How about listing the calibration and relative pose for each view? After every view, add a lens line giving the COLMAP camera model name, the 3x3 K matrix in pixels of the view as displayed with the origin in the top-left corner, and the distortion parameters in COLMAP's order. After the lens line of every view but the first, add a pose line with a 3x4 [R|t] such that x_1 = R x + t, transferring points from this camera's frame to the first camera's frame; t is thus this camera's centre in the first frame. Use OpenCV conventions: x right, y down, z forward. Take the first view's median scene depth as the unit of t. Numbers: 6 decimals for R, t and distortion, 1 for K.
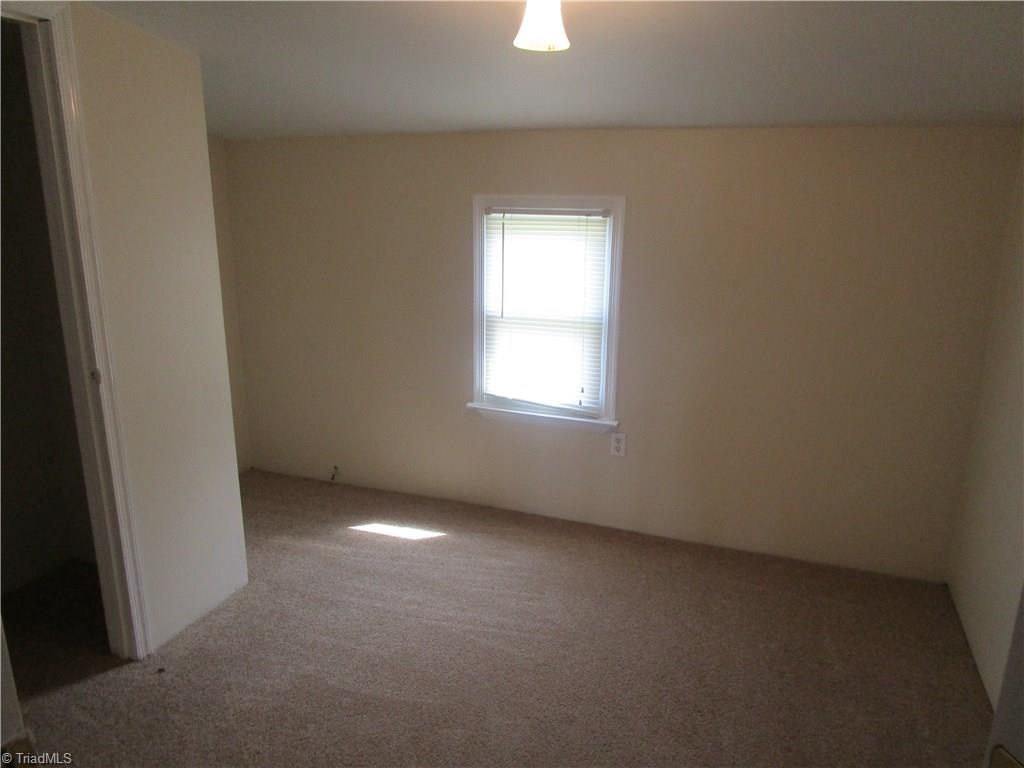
lens RADIAL K [[735.4, 0, 513.4], [0, 735.4, 381.2], [0, 0, 1]] dist [-0.029117, 0.004083]
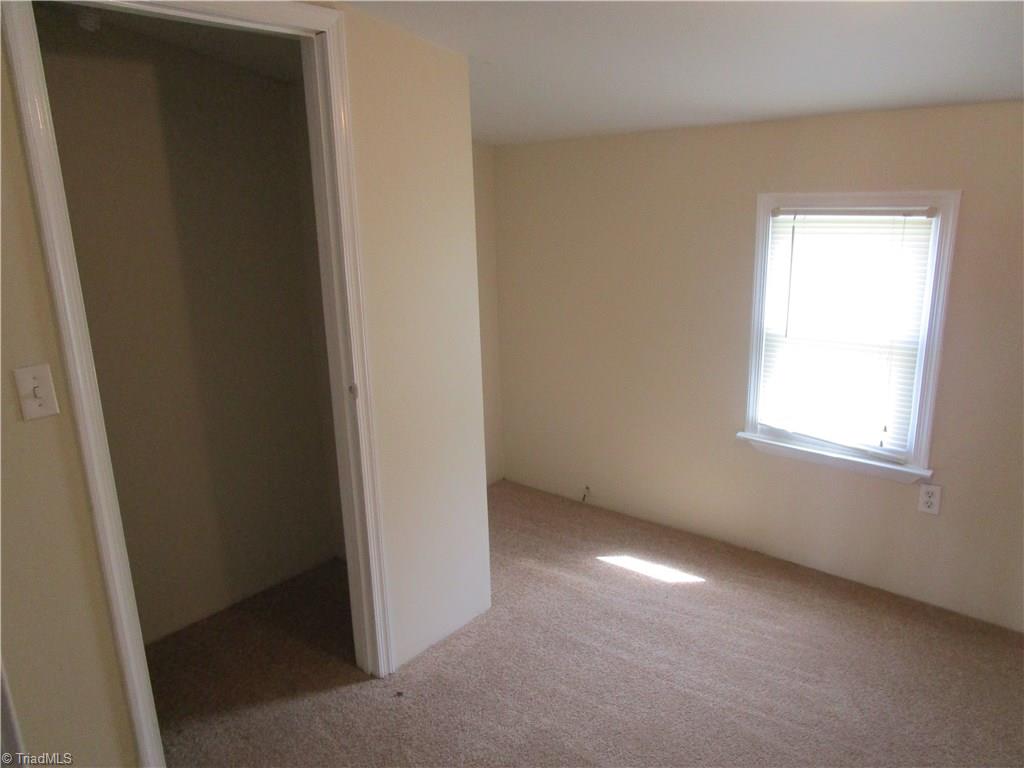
lens RADIAL K [[729.1, 0, 512.0], [0, 729.1, 384.0], [0, 0, 1]] dist [-0.031229, 0.004275]
pose [[0.939361, 0.051306, -0.339069, -0.027405], [-0.049979, 0.998670, 0.012650, -0.028578], [0.339267, 0.005063, 0.940676, 0.105806]]
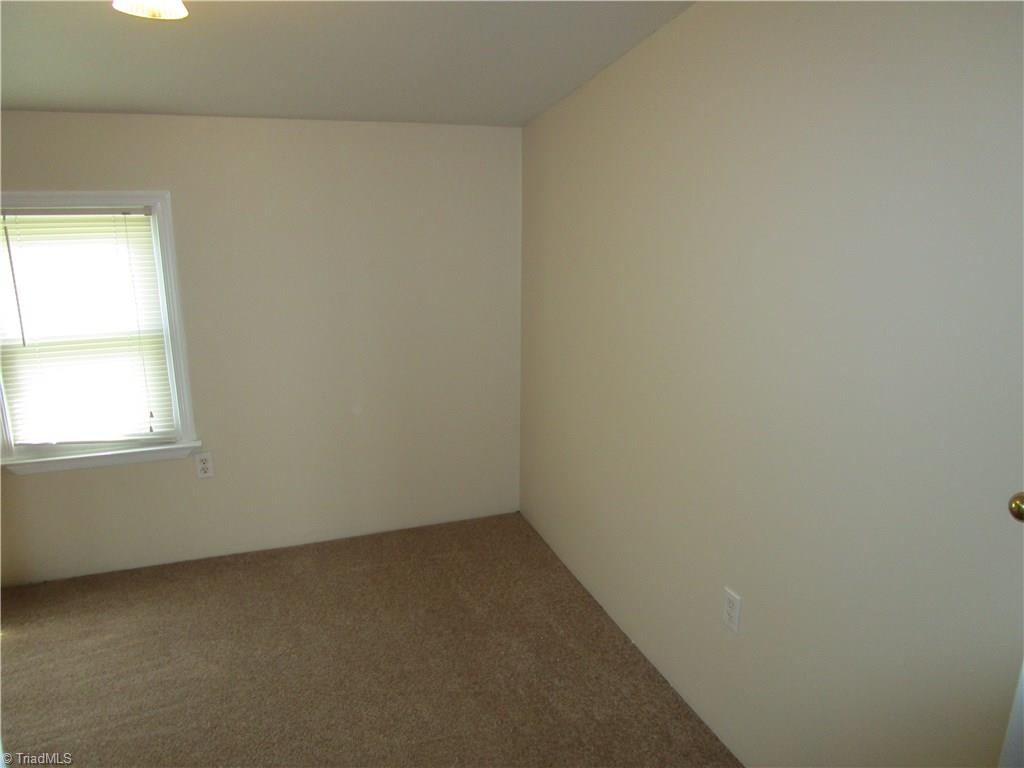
lens RADIAL K [[729.1, 0, 512.0], [0, 729.1, 384.0], [0, 0, 1]] dist [-0.031229, 0.004275]
pose [[0.749892, -0.177186, 0.637391, -0.131866], [0.165476, 0.983077, 0.078599, -0.021193], [-0.640530, 0.046532, 0.766522, 0.071354]]
